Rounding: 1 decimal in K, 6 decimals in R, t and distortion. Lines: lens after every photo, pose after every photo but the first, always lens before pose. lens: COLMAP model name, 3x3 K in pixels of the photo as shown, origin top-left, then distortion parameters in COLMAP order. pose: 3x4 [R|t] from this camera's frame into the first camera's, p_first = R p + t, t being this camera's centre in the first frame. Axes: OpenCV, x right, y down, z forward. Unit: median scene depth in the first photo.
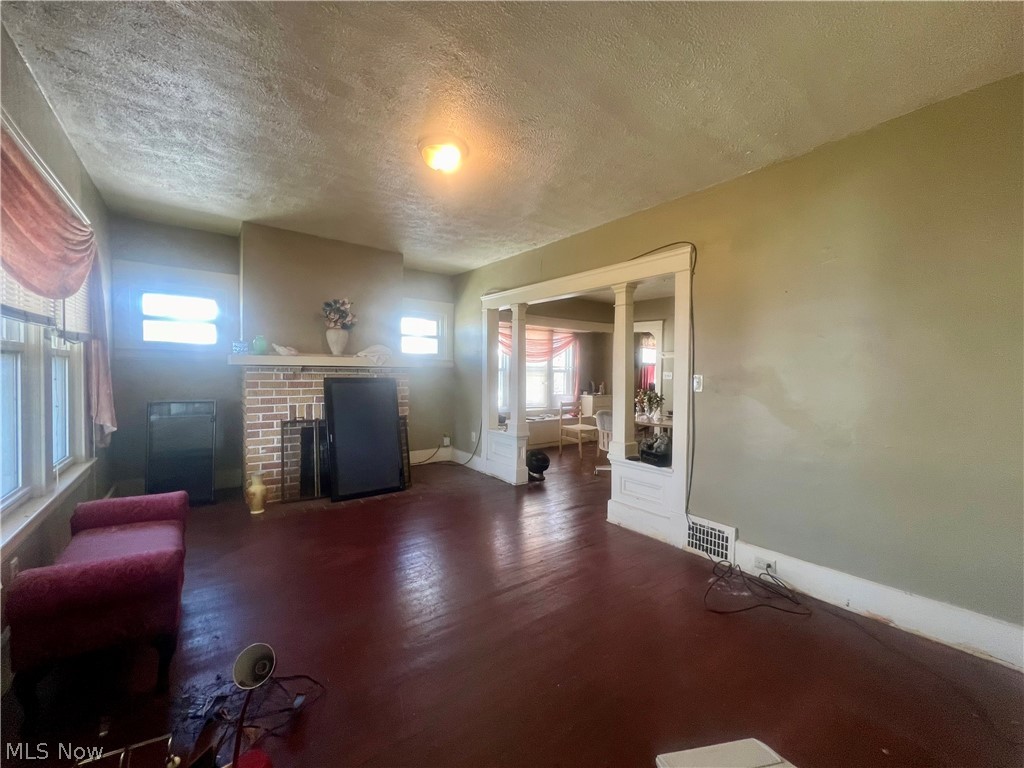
lens RADIAL K [[411.1, 0, 507.9], [0, 411.1, 380.0], [0, 0, 1]] dist [0.000134, -0.000079]
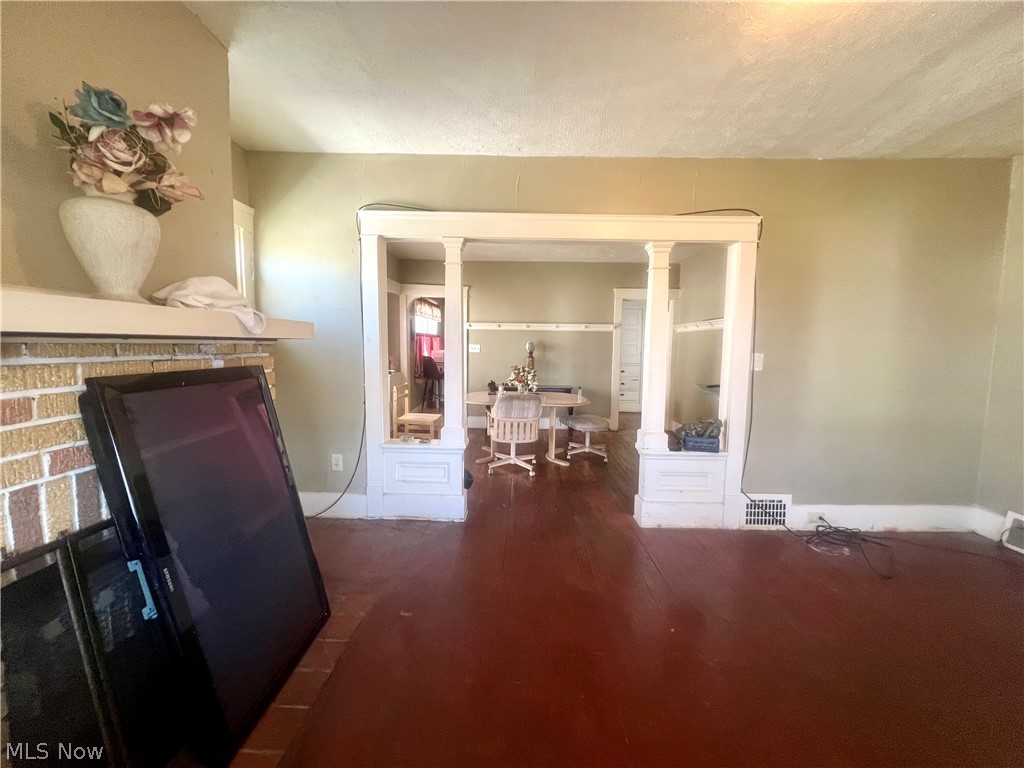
lens RADIAL K [[411.1, 0, 515.2], [0, 411.1, 378.0], [0, 0, 1]] dist [0.000134, -0.000079]
pose [[0.612472, -0.064714, 0.787839, -0.371645], [0.007134, 0.997055, 0.076353, -0.018266], [-0.790460, -0.041144, 0.611130, 0.466410]]
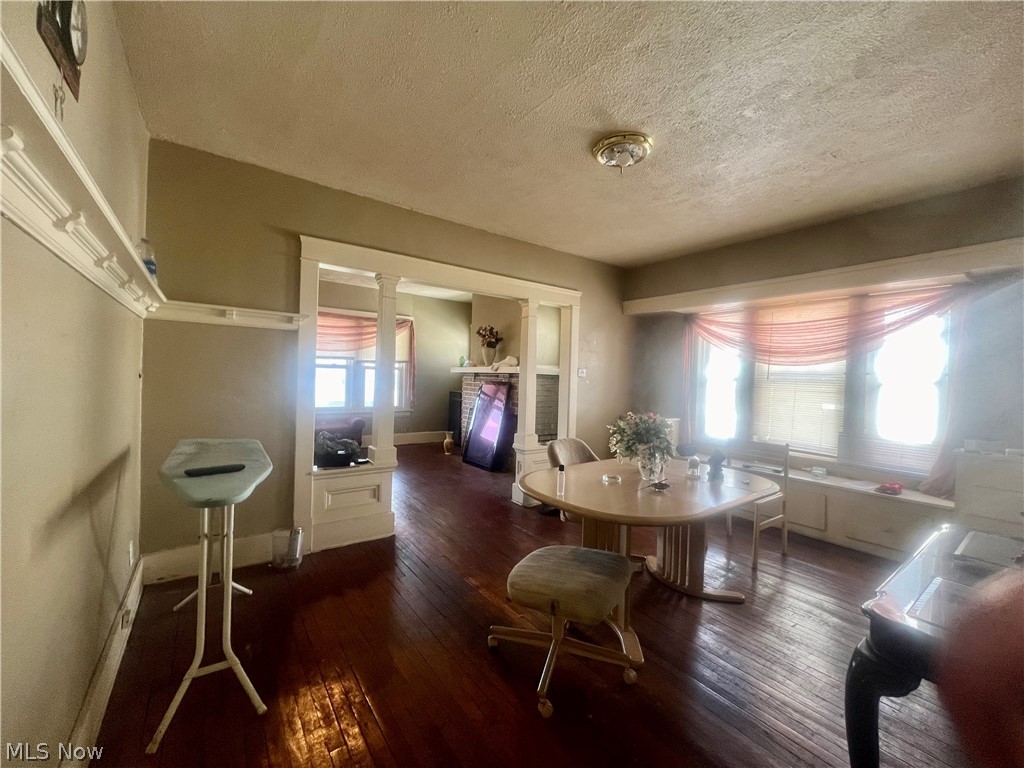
lens RADIAL K [[411.1, 0, 508.2], [0, 411.1, 384.8], [0, 0, 1]] dist [0.000134, -0.000079]
pose [[-0.014605, -0.004312, -0.999884, 0.792379], [-0.054670, 0.998498, -0.003507, 0.006765], [0.998398, 0.054613, -0.014819, 0.846875]]
